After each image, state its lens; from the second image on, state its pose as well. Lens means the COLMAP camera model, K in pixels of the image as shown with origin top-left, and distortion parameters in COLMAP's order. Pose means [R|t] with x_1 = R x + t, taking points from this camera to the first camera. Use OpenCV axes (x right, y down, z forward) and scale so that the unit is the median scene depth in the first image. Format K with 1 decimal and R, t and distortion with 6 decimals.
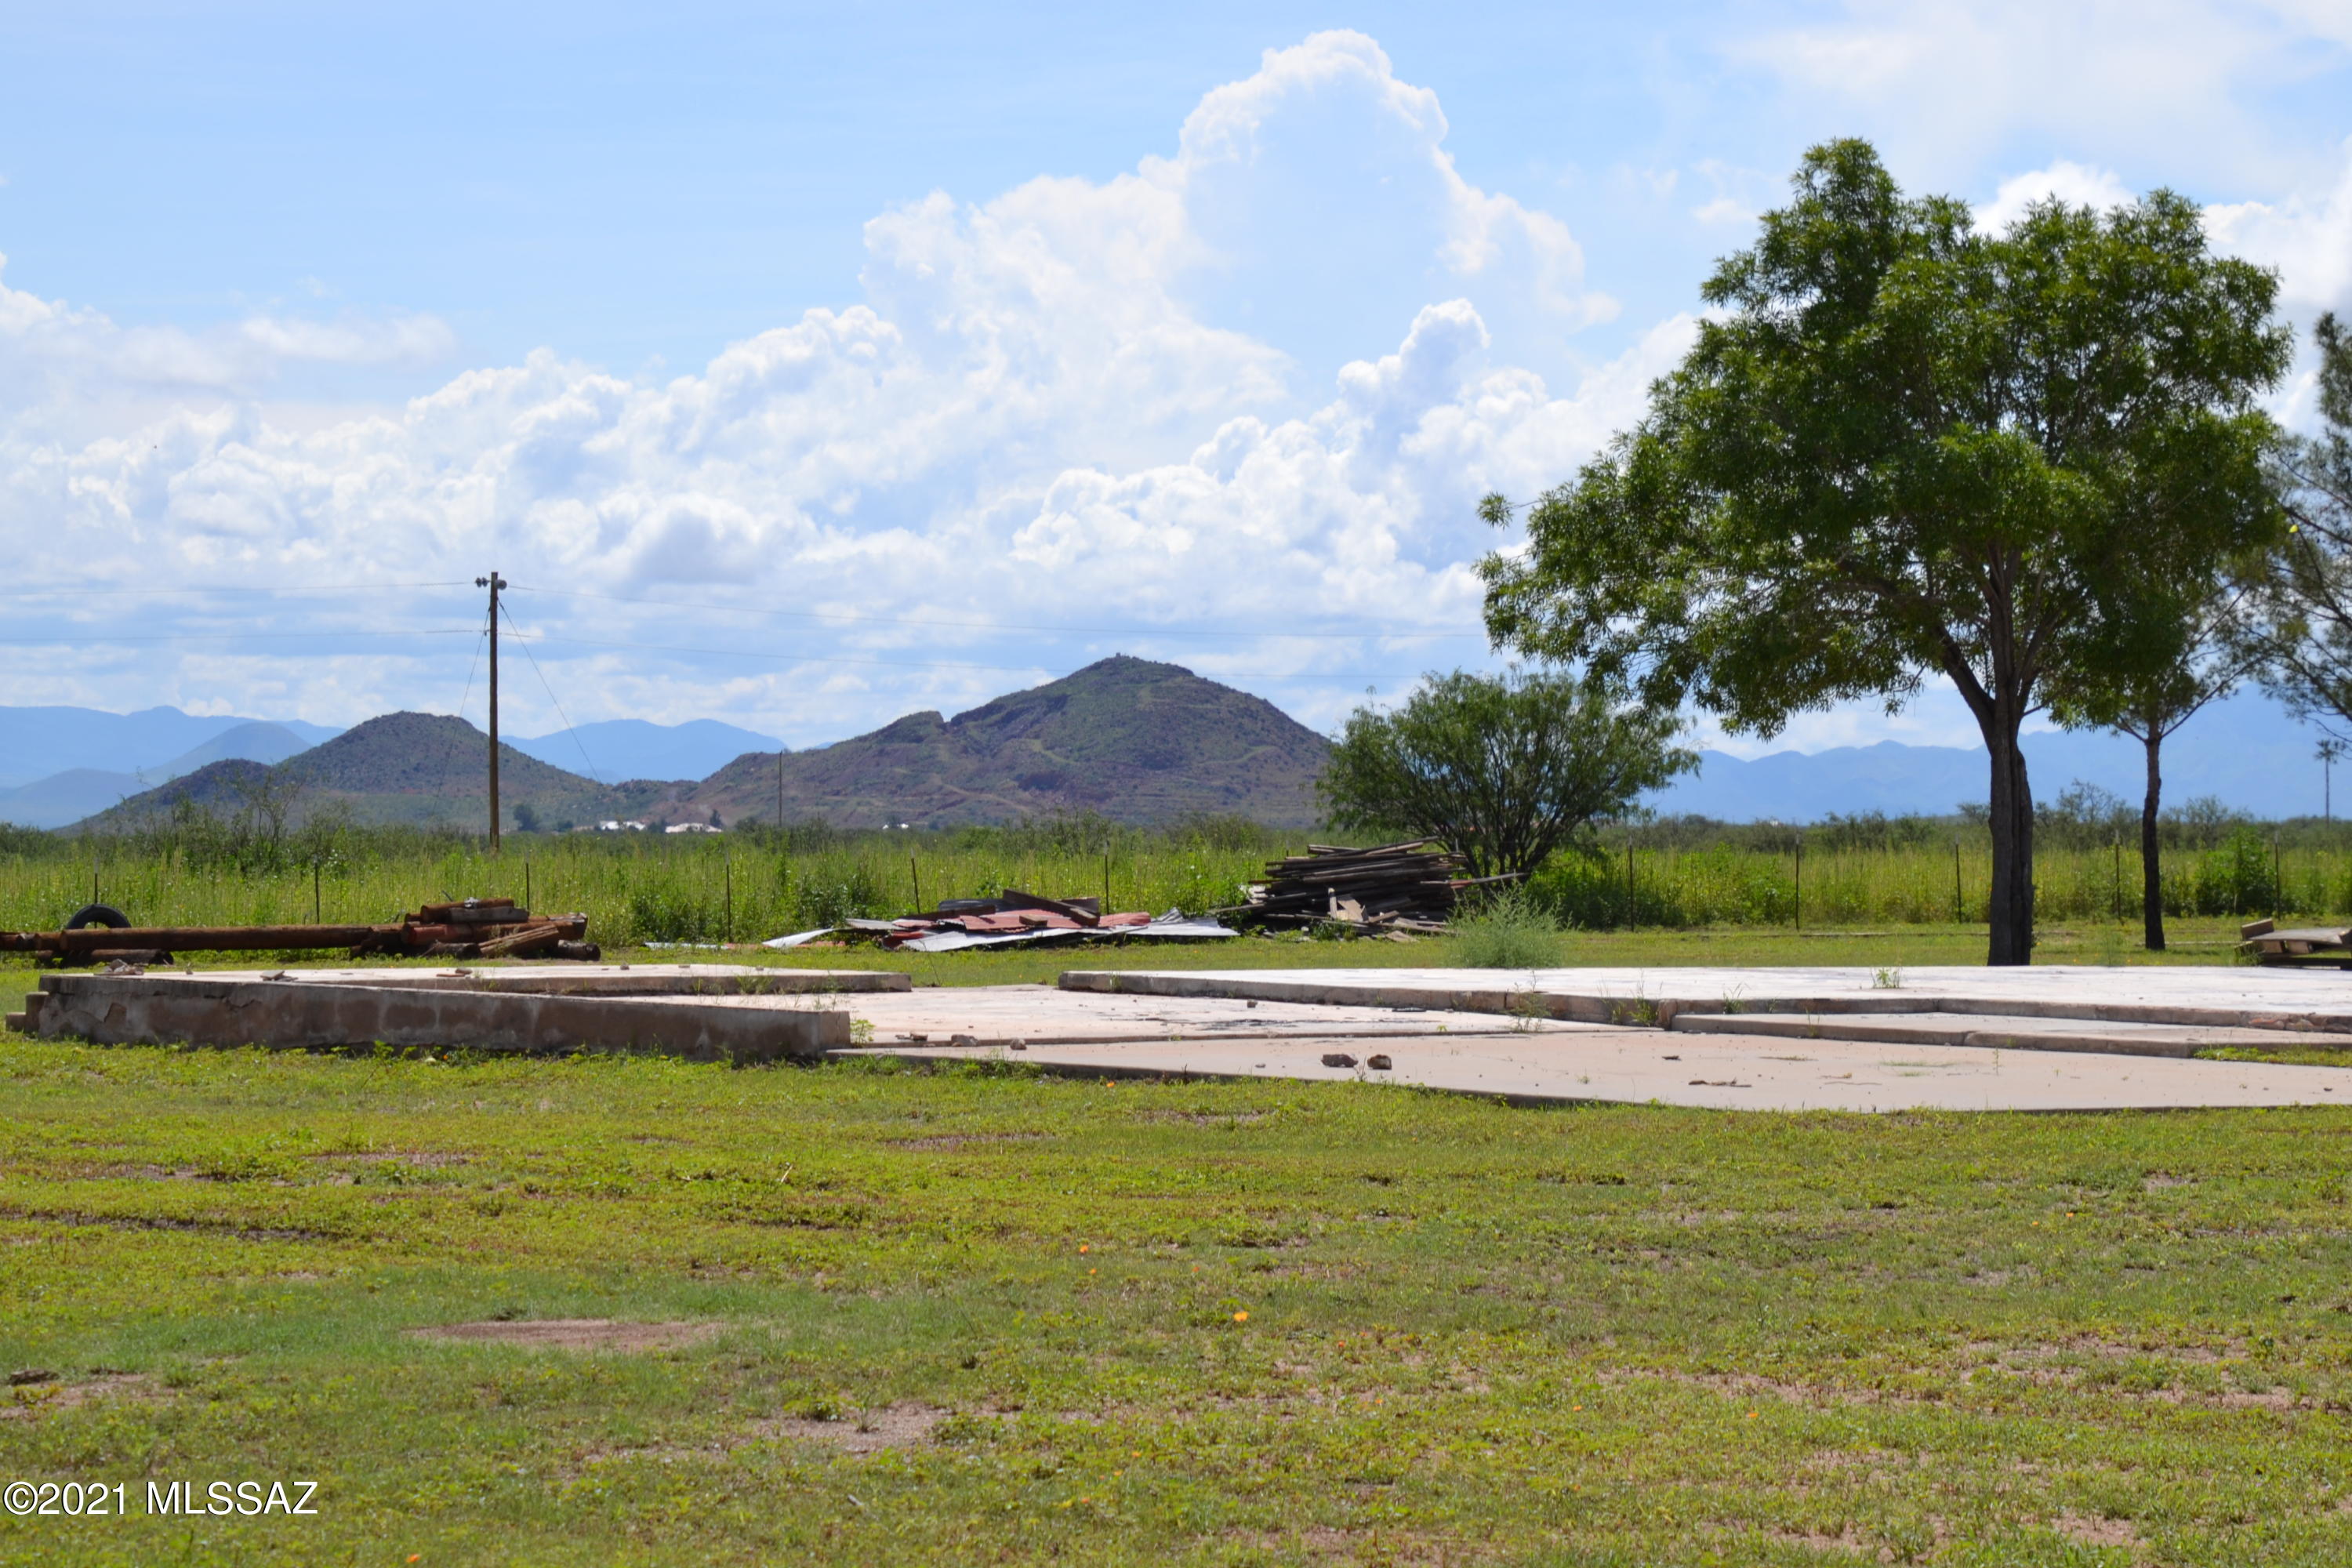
lens RADIAL K [[8140.4, 0, 1175.7], [0, 8140.4, 799.7], [0, 0, 1]] dist [0.153663, 0.000000]
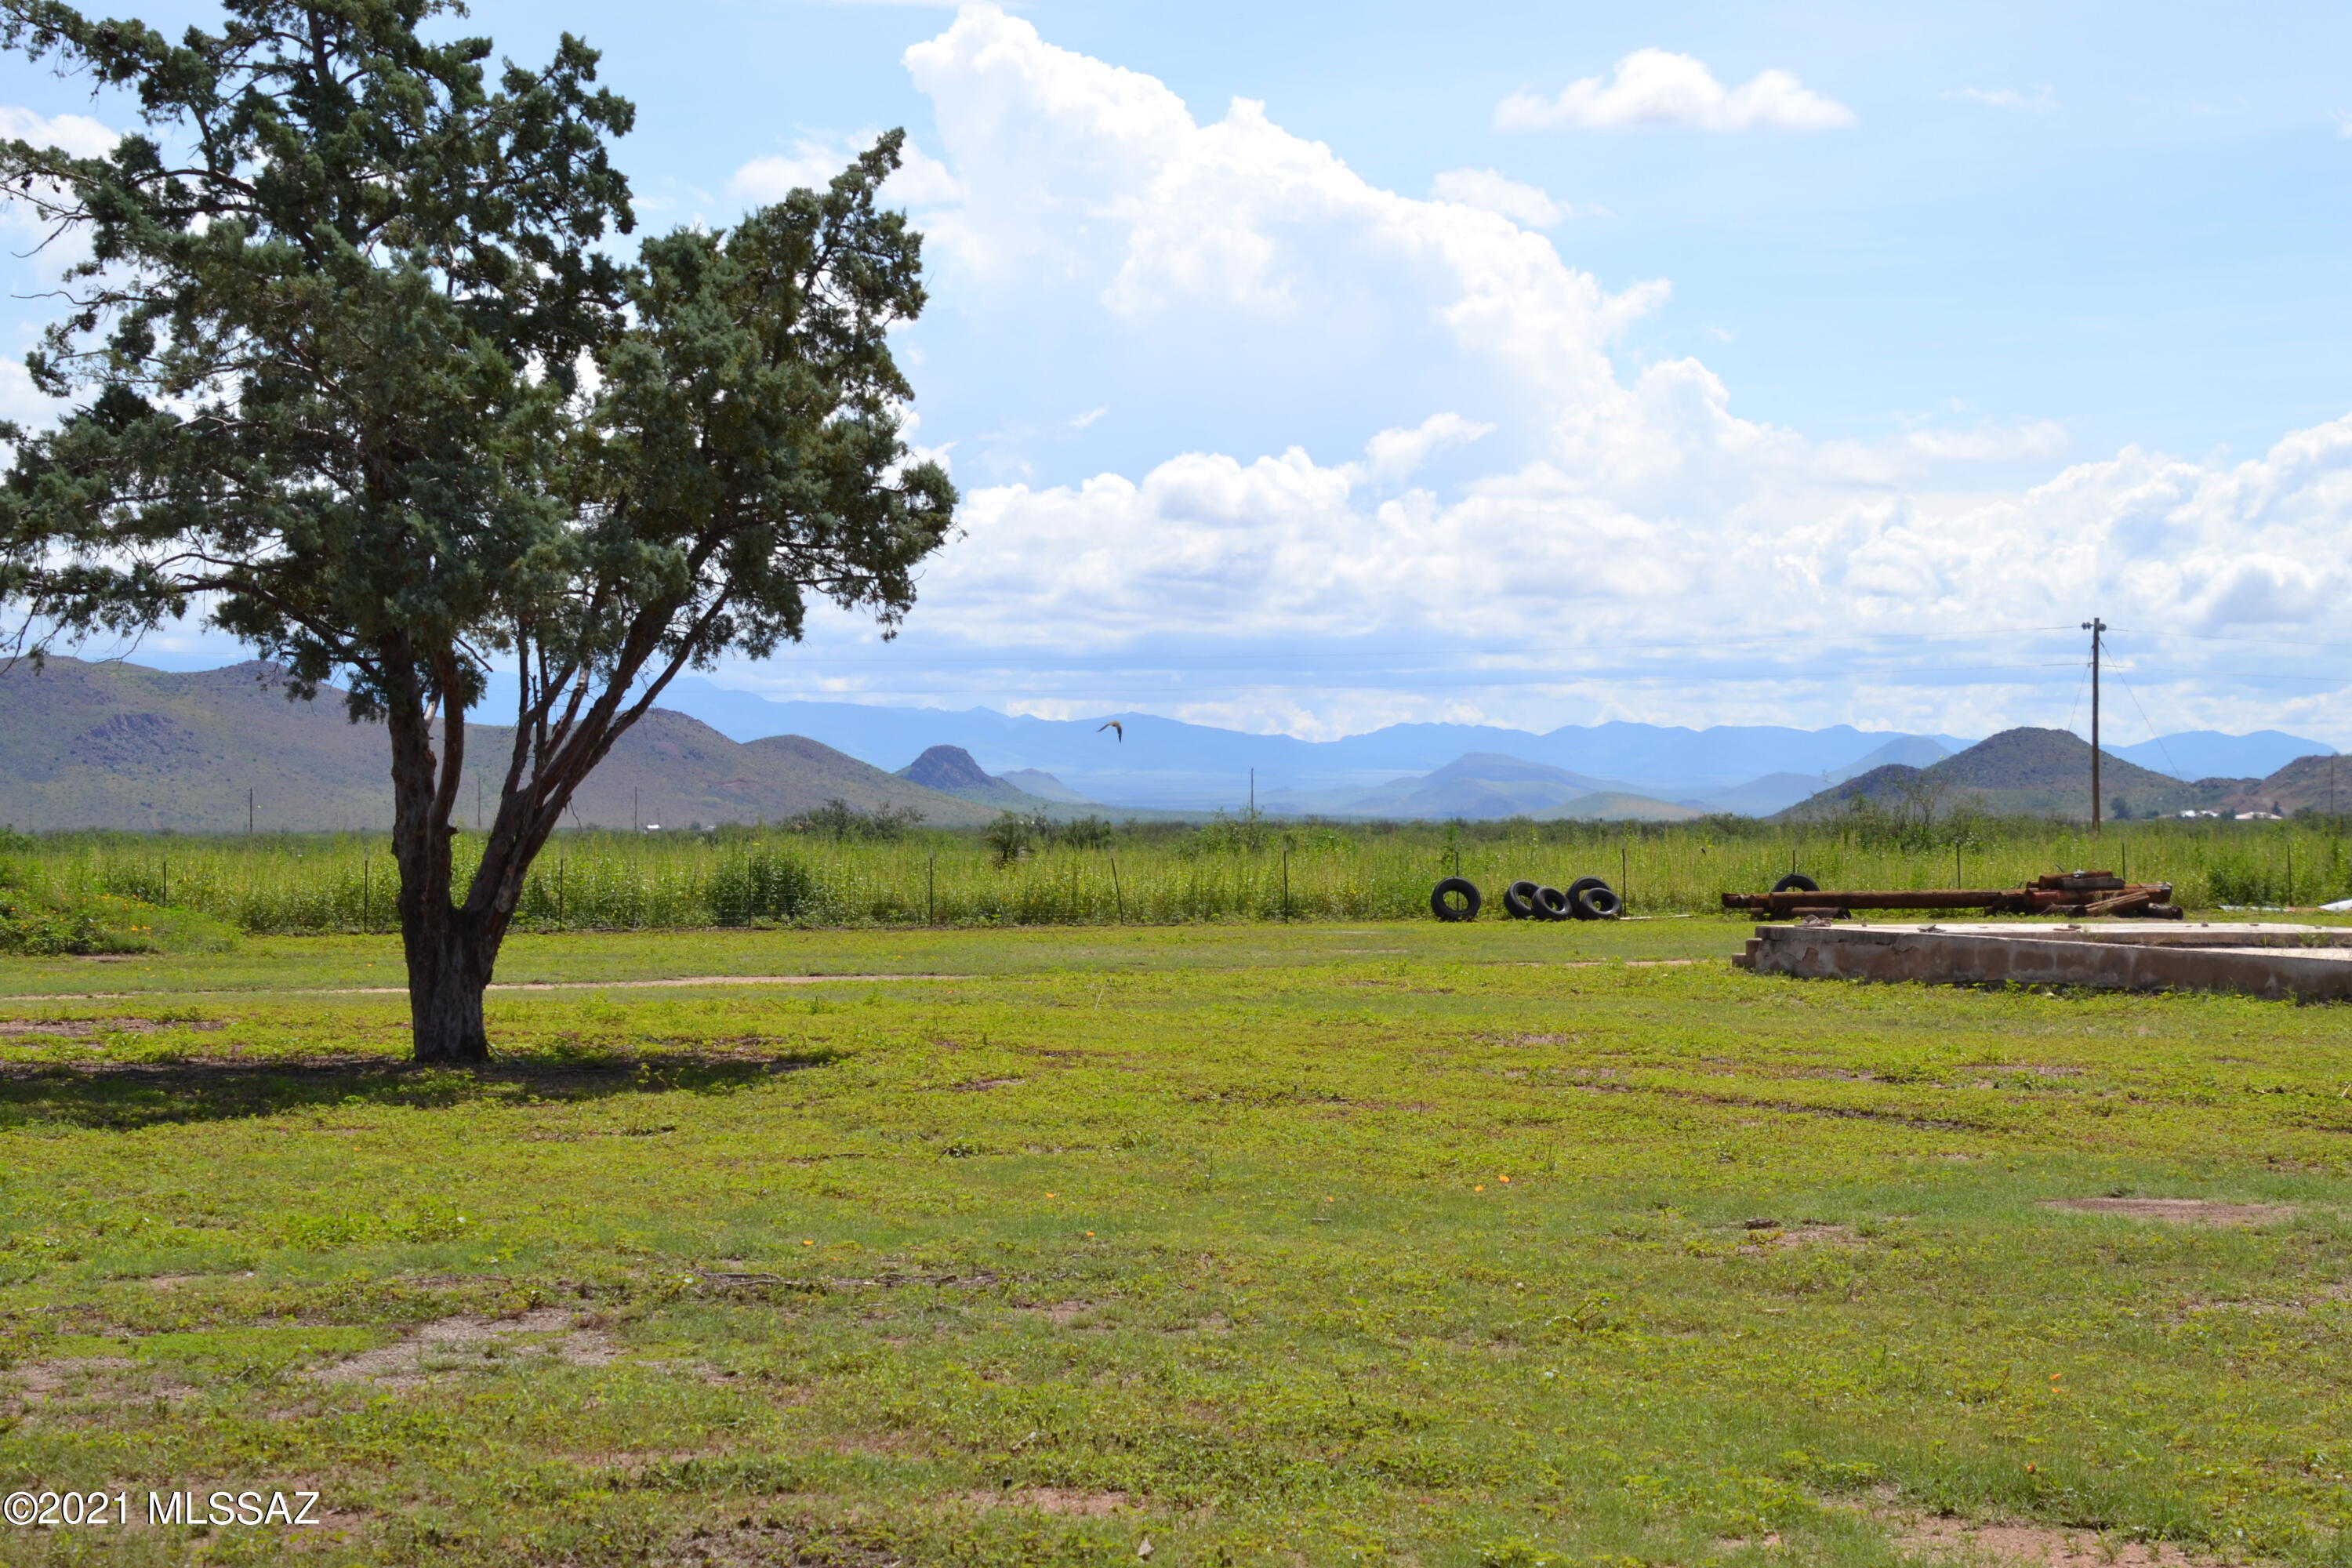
lens RADIAL K [[5948.0, 0, 1175.9], [0, 5948.0, 771.6], [0, 0, 1]] dist [-0.018896, 0.000000]
pose [[0.771306, -0.004840, -0.636447, 0.404135], [0.004763, 0.999987, -0.001833, -0.002550], [0.636447, -0.001617, 0.771319, 0.179861]]
